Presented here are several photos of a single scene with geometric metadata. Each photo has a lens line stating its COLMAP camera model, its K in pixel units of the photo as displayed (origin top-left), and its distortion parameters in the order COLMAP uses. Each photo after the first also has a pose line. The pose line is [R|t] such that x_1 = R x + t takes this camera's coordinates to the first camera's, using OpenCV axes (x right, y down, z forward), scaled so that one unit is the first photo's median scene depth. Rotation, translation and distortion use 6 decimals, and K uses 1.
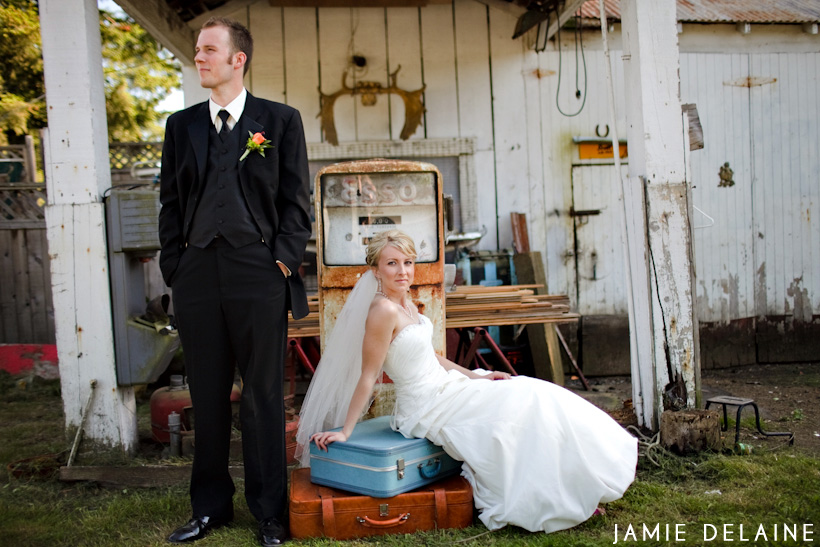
lens RADIAL K [[797.8, 0, 410.0], [0, 797.8, 273.5], [0, 0, 1]] dist [-0.108661, 0.146531]
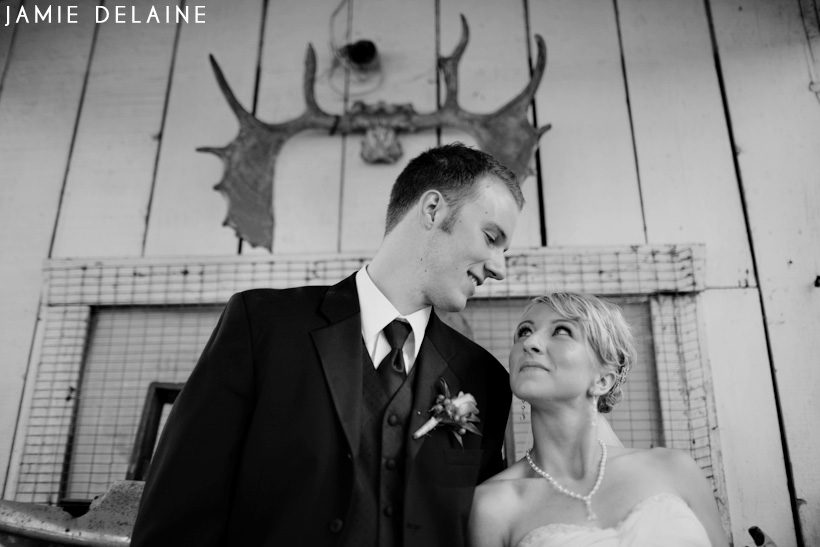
lens RADIAL K [[797.8, 0, 410.0], [0, 797.8, 273.5], [0, 0, 1]] dist [-0.108661, 0.146531]
pose [[0.991957, -0.000221, -0.126578, 0.005958], [-0.052057, 0.910803, -0.409546, -0.022596], [0.115379, 0.412841, 0.903466, 0.689786]]
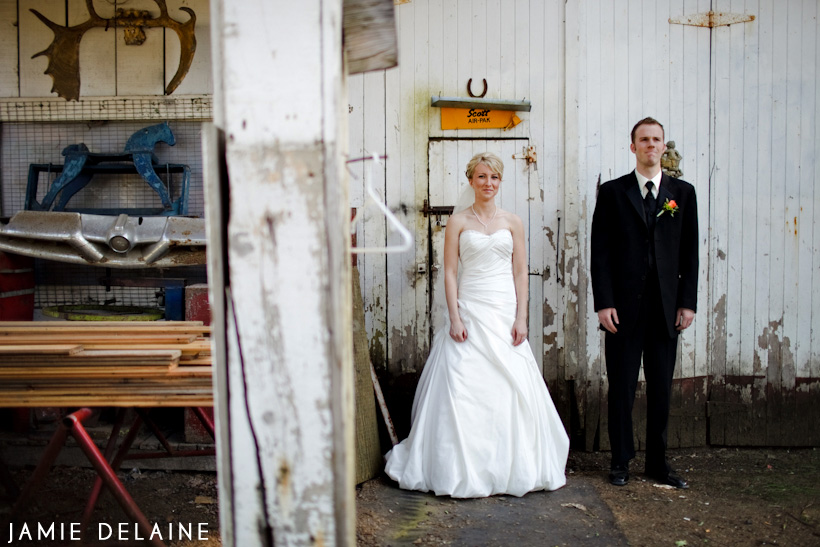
lens RADIAL K [[797.8, 0, 410.0], [0, 797.8, 273.5], [0, 0, 1]] dist [-0.108661, 0.146531]
pose [[0.996364, 0.042784, -0.073680, 0.242220], [-0.042054, 0.999050, 0.011440, -0.029731], [0.074100, -0.008300, 0.997216, 0.328890]]
